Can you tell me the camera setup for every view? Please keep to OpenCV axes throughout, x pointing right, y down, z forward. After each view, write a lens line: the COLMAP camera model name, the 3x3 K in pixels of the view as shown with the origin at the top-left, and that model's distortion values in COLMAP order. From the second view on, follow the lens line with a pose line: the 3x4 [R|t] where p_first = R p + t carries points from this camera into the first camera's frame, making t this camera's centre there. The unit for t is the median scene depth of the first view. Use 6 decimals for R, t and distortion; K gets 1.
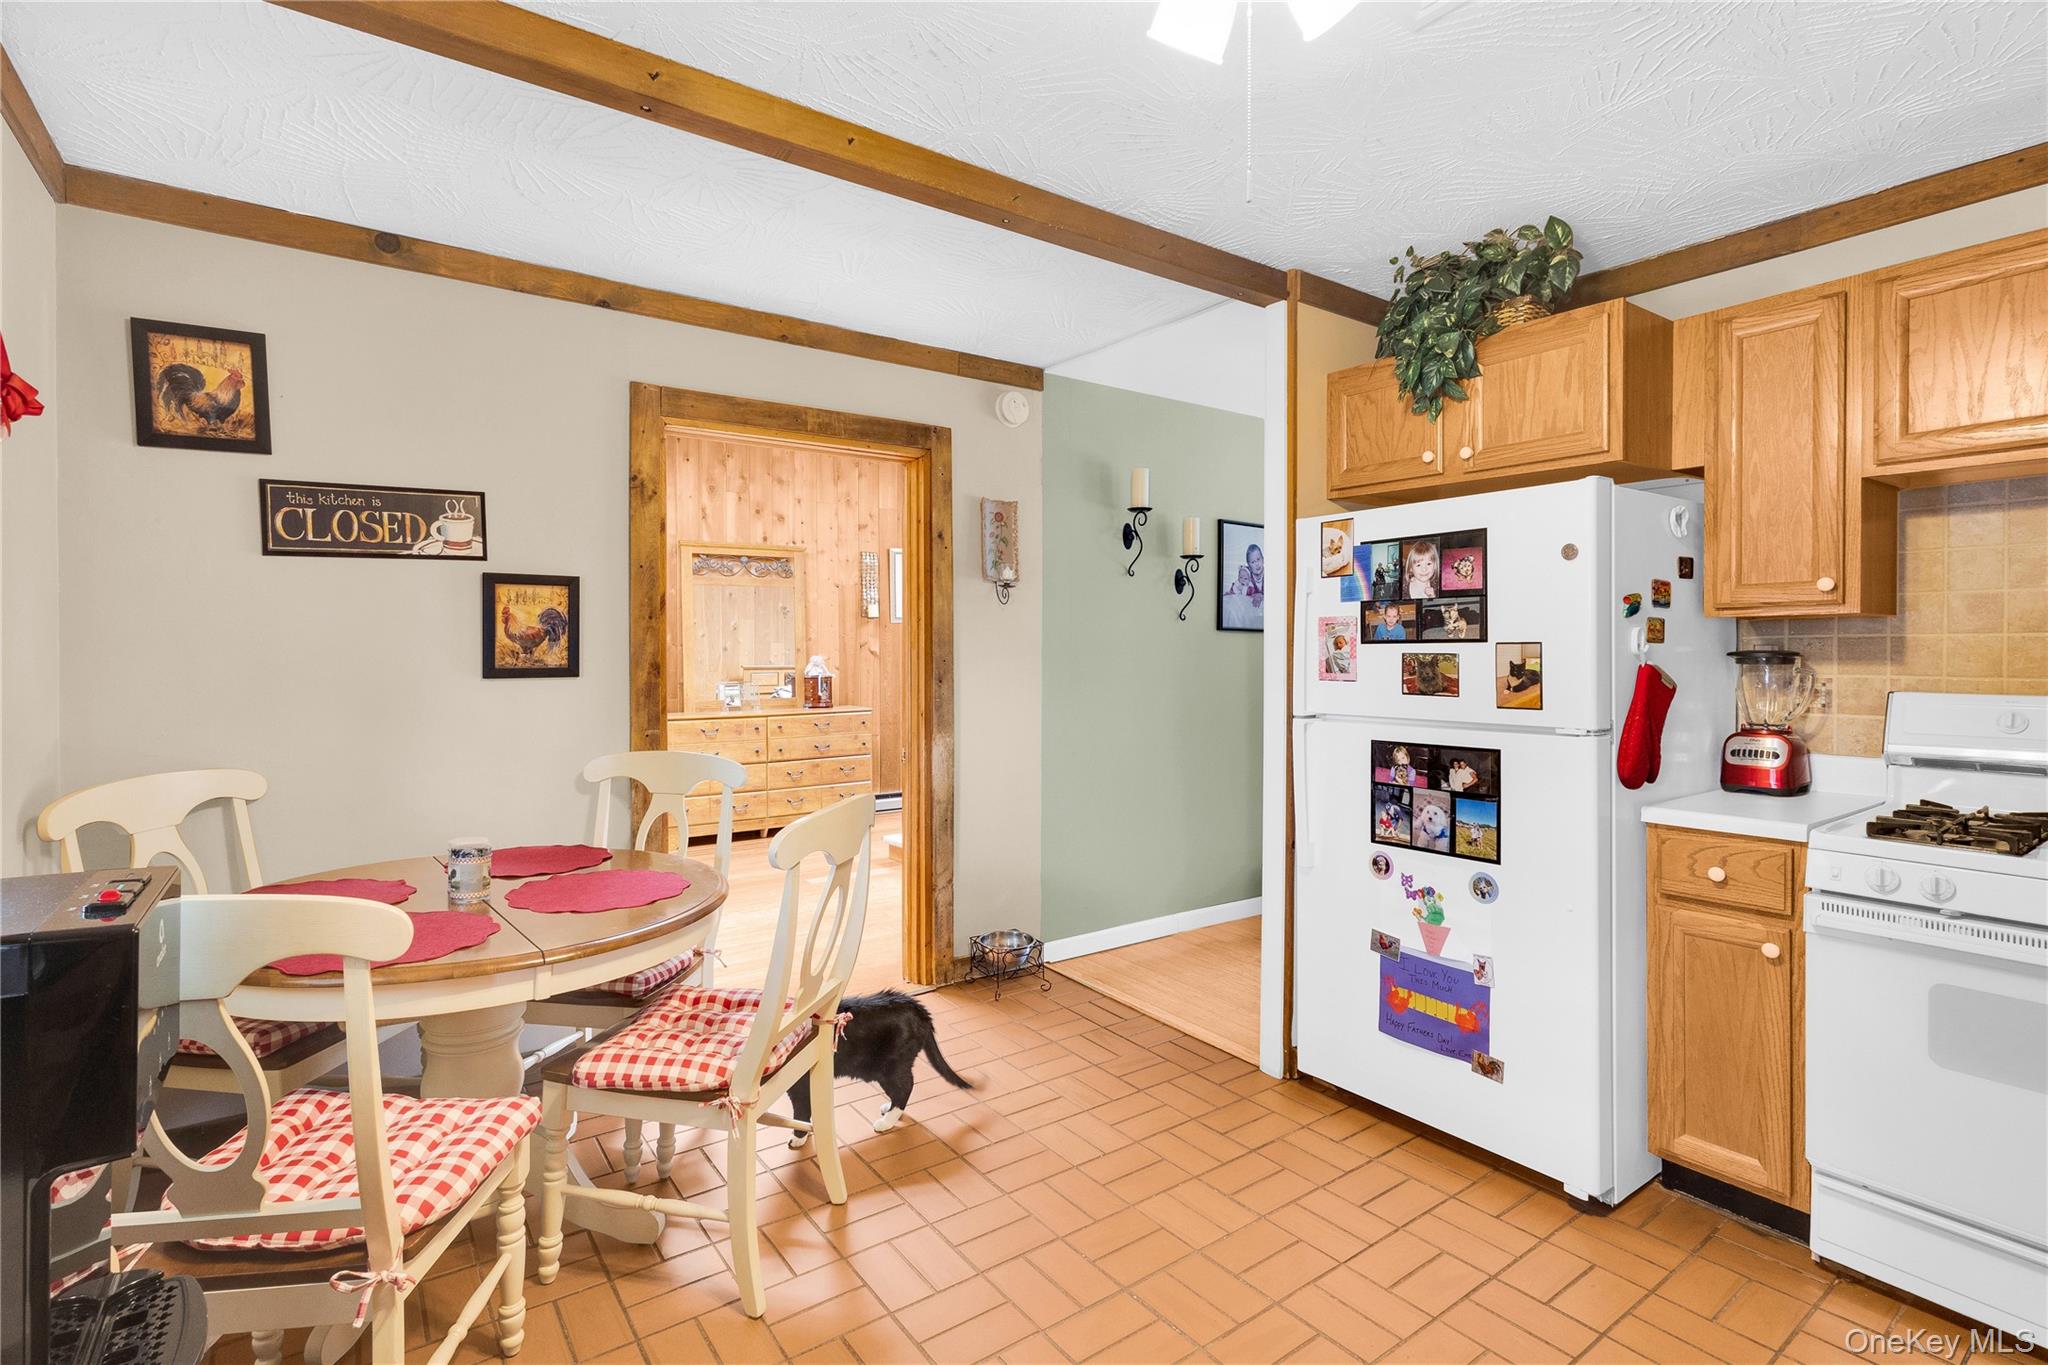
lens RADIAL K [[963.9, 0, 1067.9], [0, 963.9, 657.9], [0, 0, 1]] dist [0.002282, -0.000070]
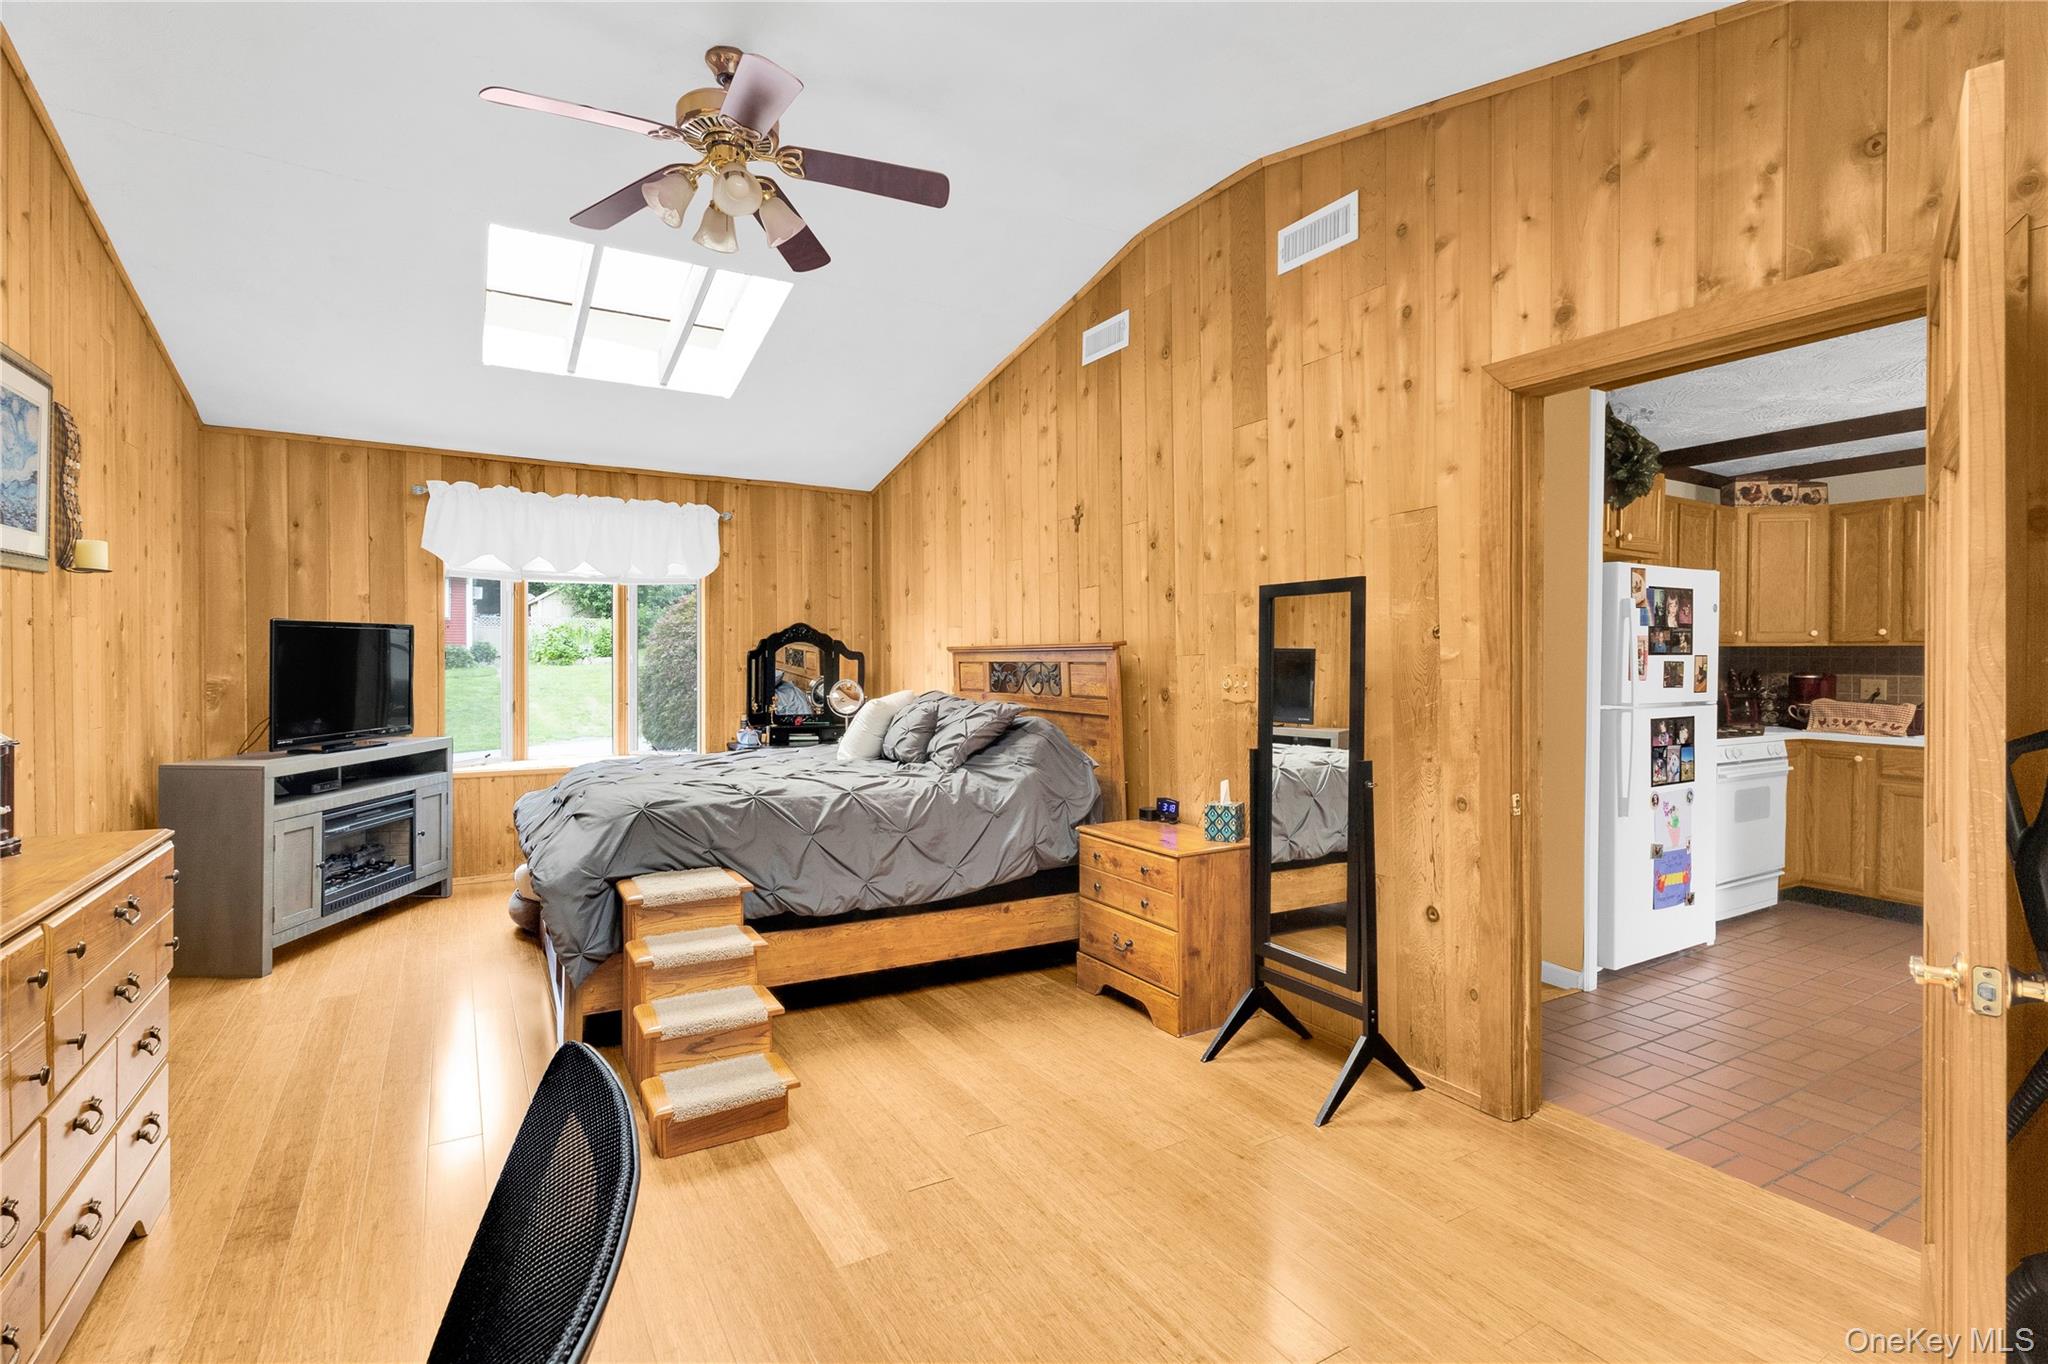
lens RADIAL K [[963.9, 0, 1025.7], [0, 963.9, 662.0], [0, 0, 1]] dist [0.002282, -0.000070]
pose [[0.123343, -0.001979, 0.992362, -1.314369], [0.001930, 0.999997, 0.001755, -0.008125], [-0.992362, 0.001699, 0.123346, 1.804741]]
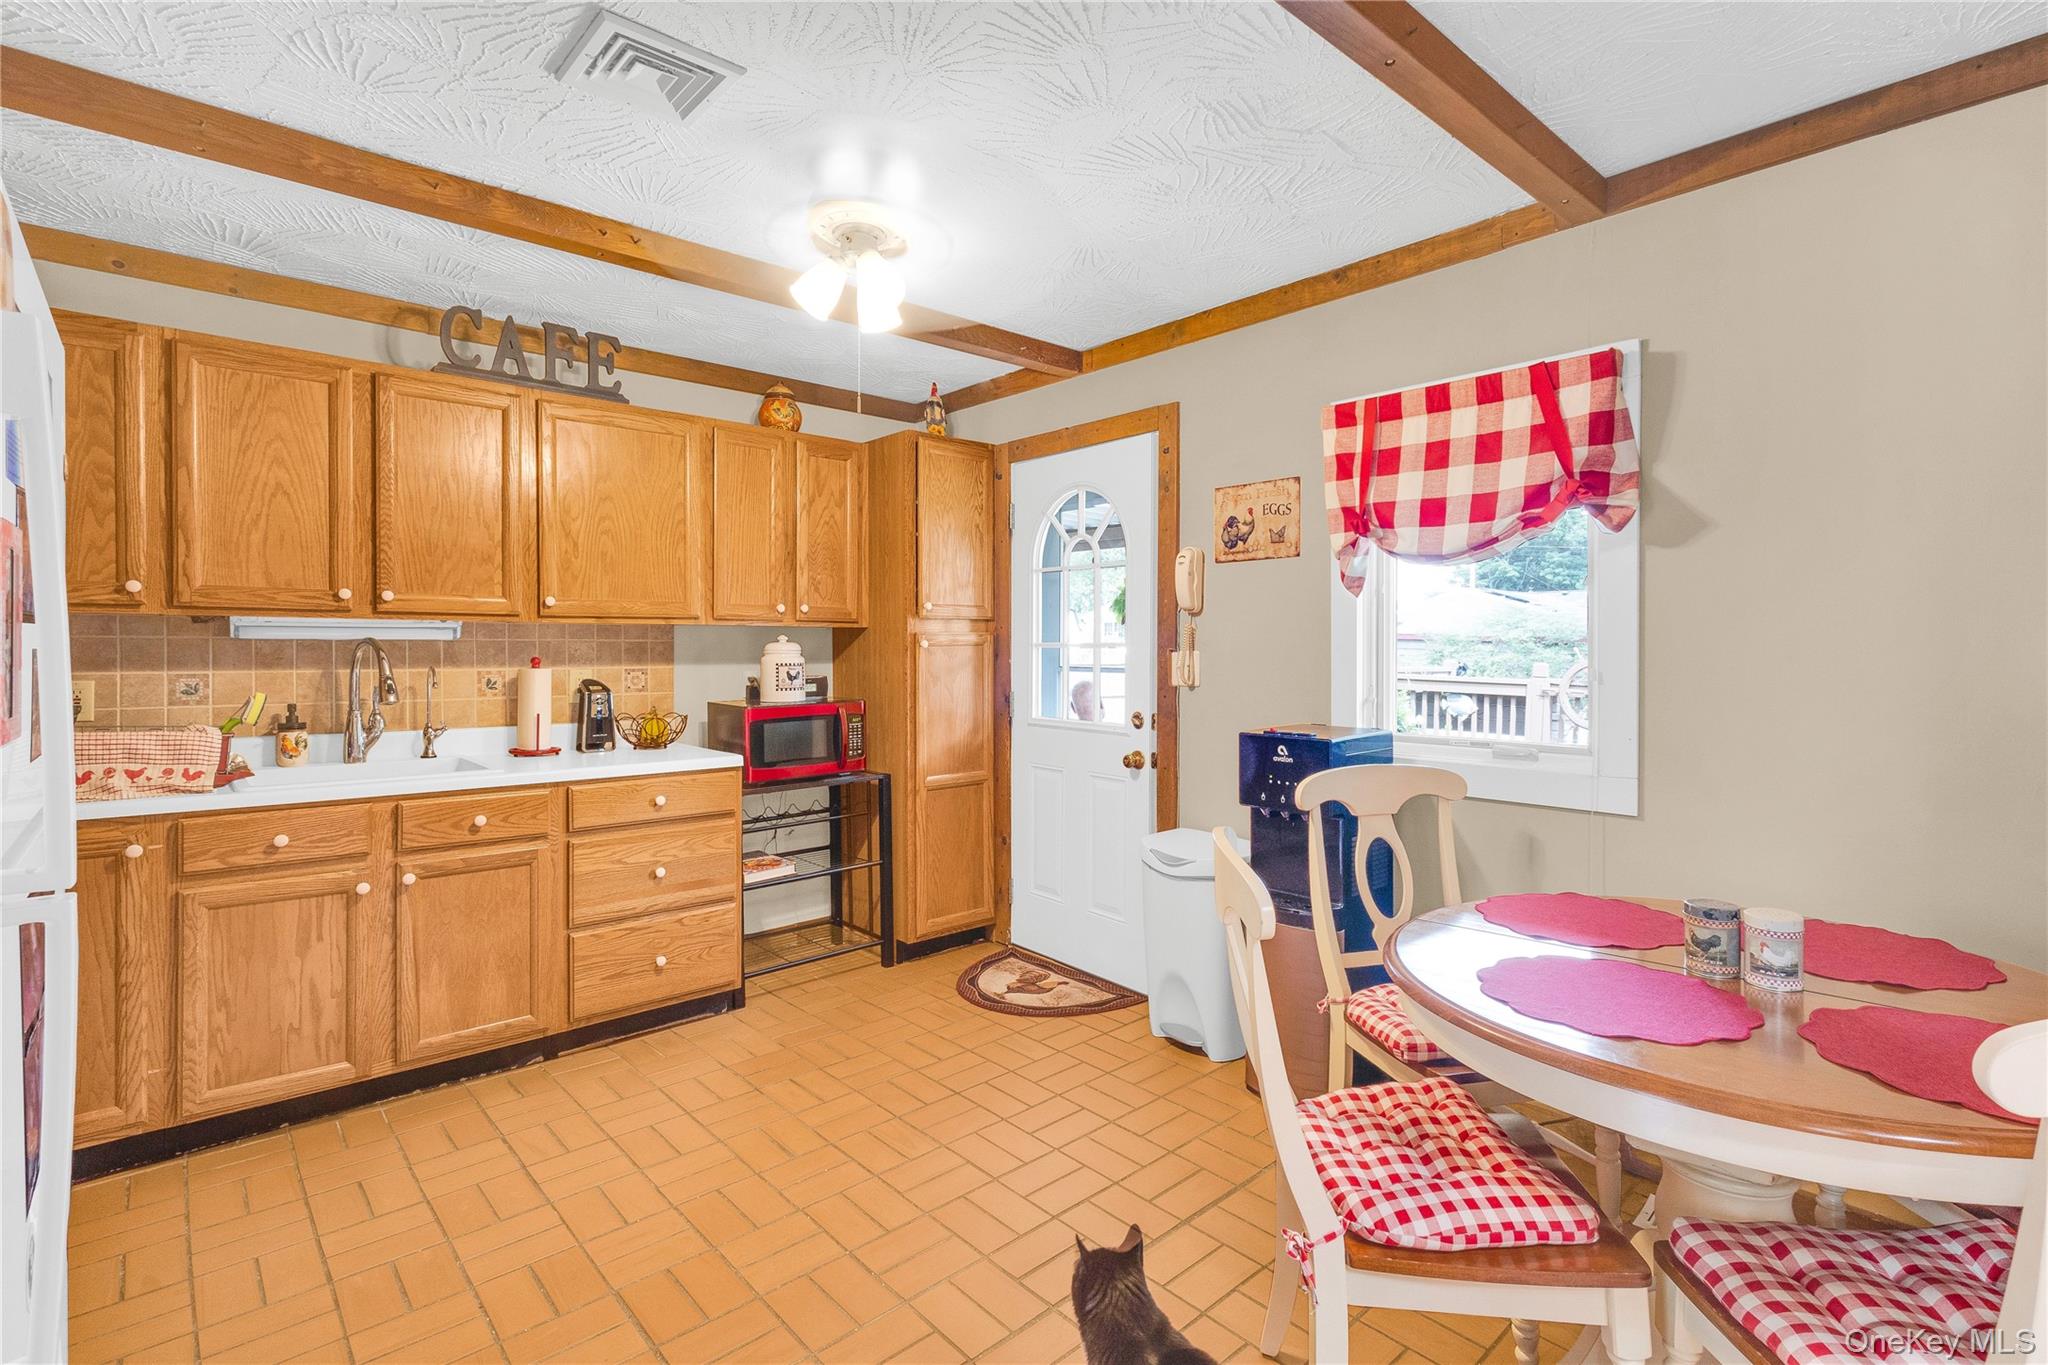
lens RADIAL K [[963.9, 0, 1054.5], [0, 963.9, 661.4], [0, 0, 1]] dist [0.002282, -0.000070]
pose [[-0.996726, -0.001854, -0.080833, -0.008979], [-0.003369, 0.999821, 0.018603, -0.007222], [0.080784, 0.018815, -0.996554, 1.374602]]
